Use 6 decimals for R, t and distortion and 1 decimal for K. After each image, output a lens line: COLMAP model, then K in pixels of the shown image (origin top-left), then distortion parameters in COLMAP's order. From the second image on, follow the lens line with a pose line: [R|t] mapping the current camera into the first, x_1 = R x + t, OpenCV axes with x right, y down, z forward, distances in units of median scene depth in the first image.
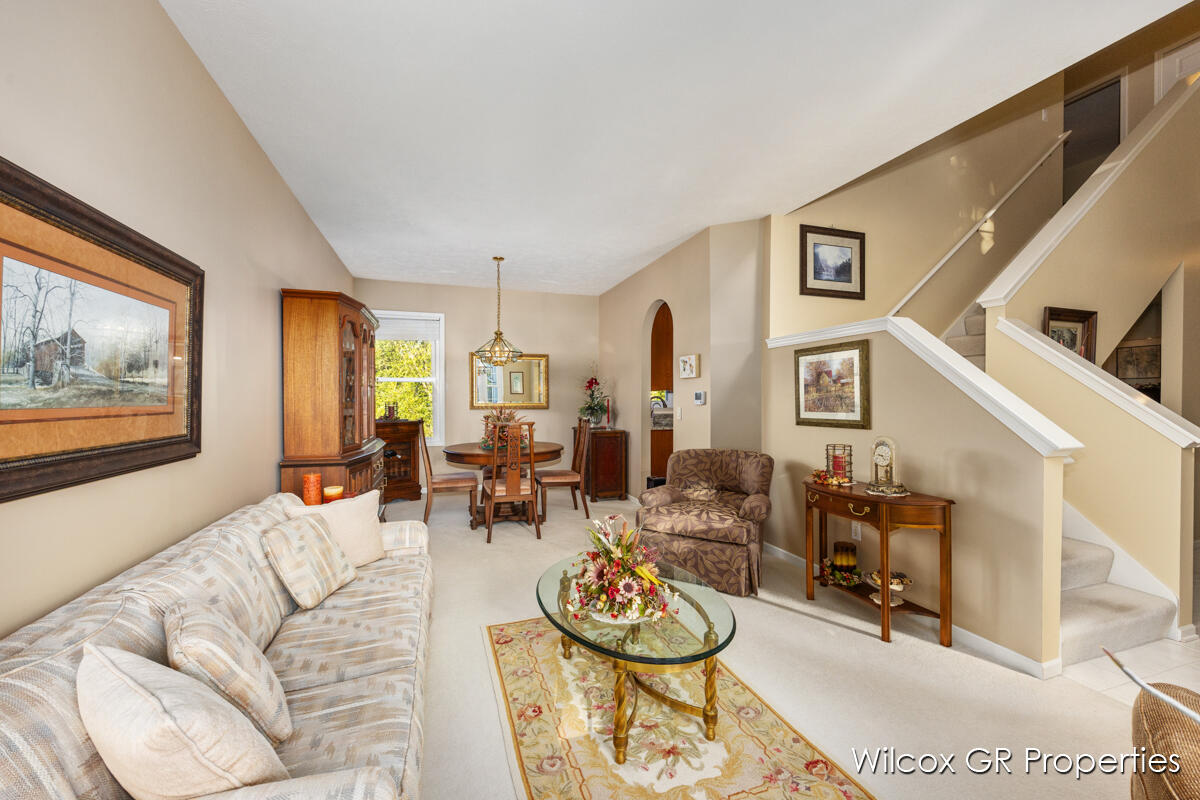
lens RADIAL K [[487.1, 0, 604.5], [0, 487.1, 397.4], [0, 0, 1]] dist [0.000034, -0.000001]
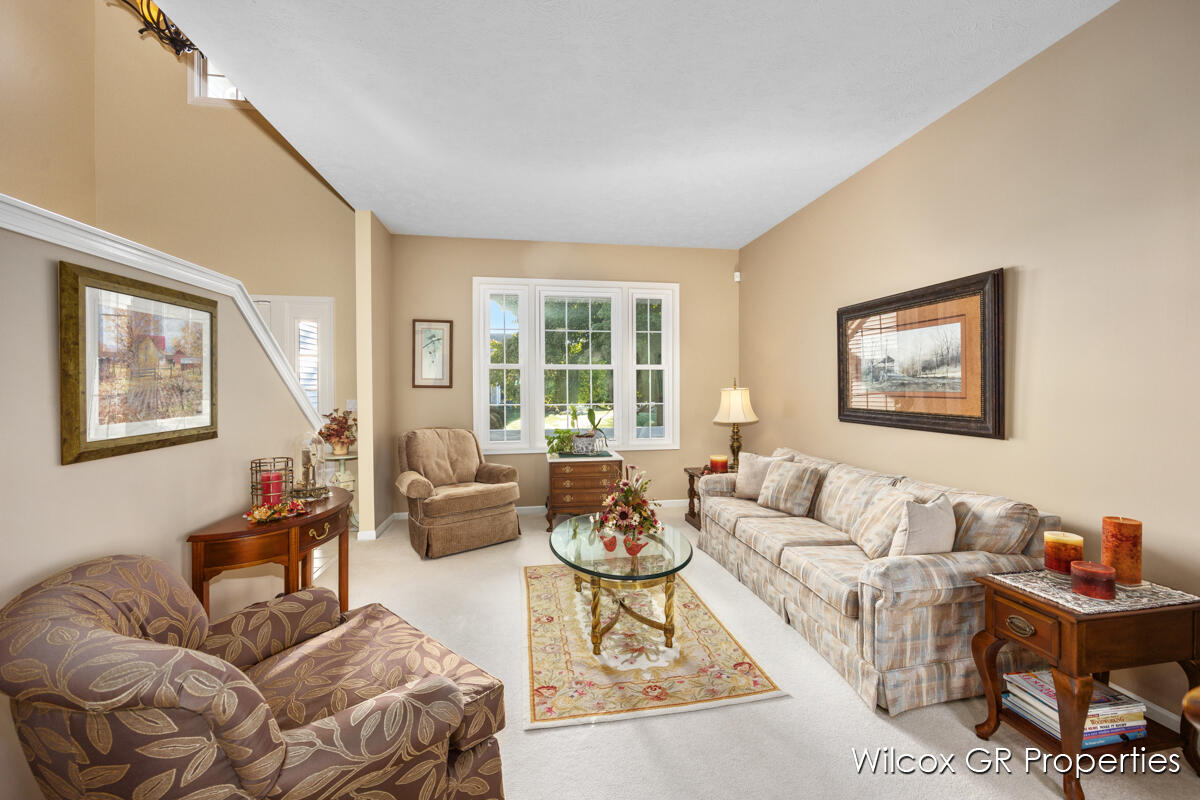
lens RADIAL K [[487.1, 0, 604.5], [0, 487.1, 397.4], [0, 0, 1]] dist [0.000034, -0.000001]
pose [[-0.986829, 0.001069, 0.161761, -0.061826], [0.004271, 0.999802, 0.019448, 0.000141], [-0.161708, 0.019883, -0.986638, 1.139625]]
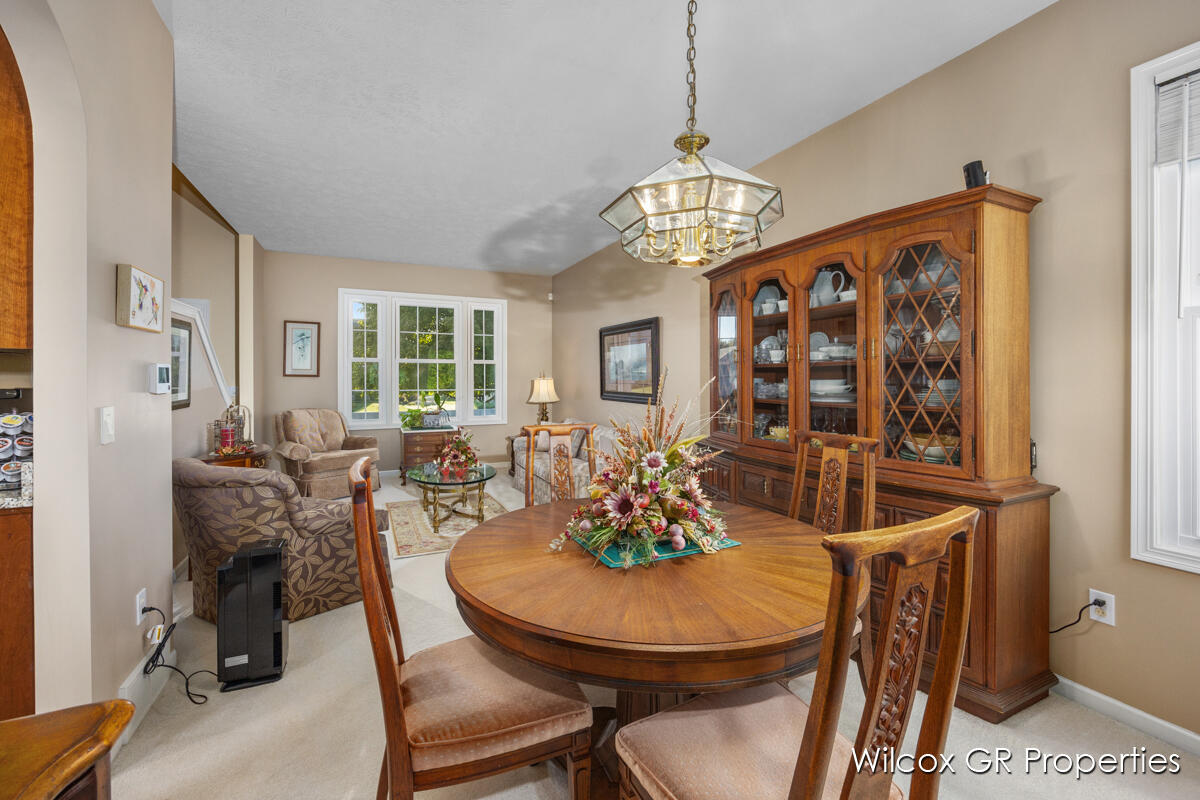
lens RADIAL K [[496.1, 0, 598.8], [0, 496.1, 379.2], [0, 0, 1]] dist [-0.000686, -0.000023]
pose [[-0.993659, -0.000391, -0.112435, -0.168282], [-0.000691, 0.999996, 0.002628, 0.000903], [0.112434, 0.002689, -0.993656, 1.591189]]
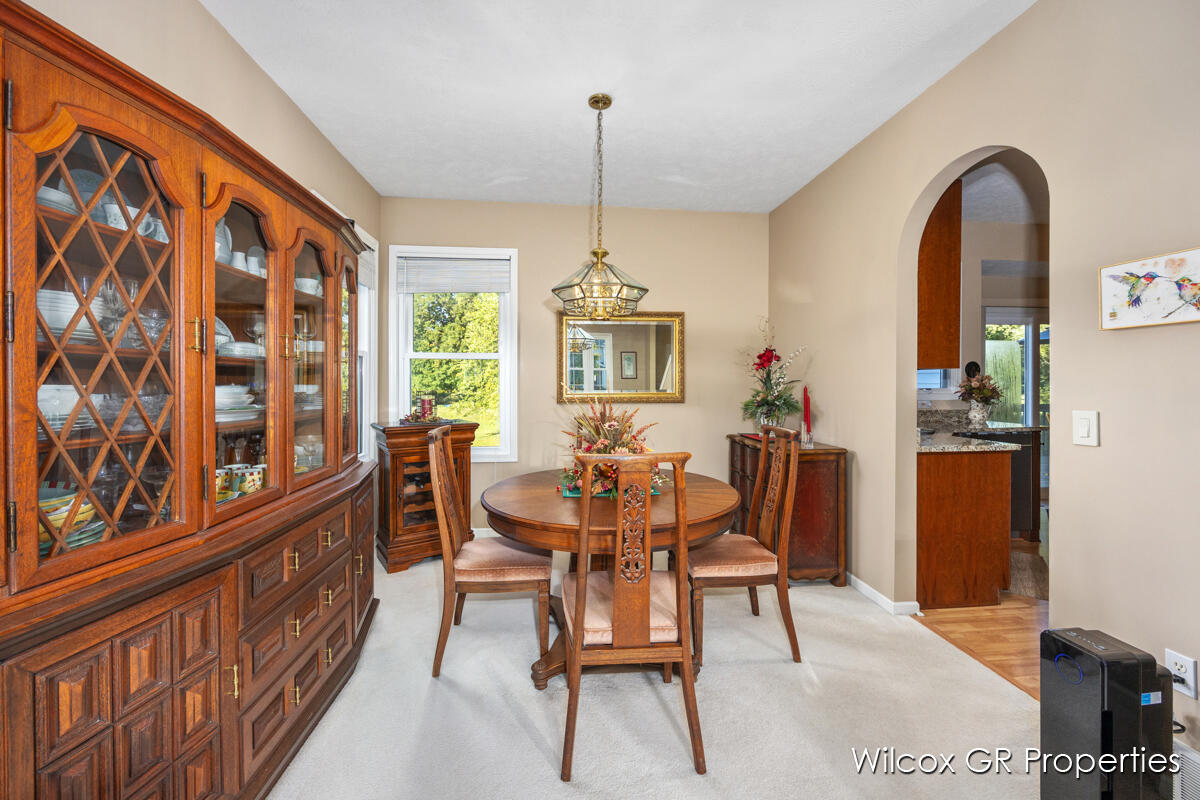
lens RADIAL K [[487.1, 0, 604.5], [0, 487.1, 397.4], [0, 0, 1]] dist [0.000034, -0.000001]
pose [[0.974644, 0.005055, -0.223702, -0.122491], [0.000517, 0.999691, 0.024844, 0.002370], [0.223759, -0.024330, 0.974341, 0.626670]]
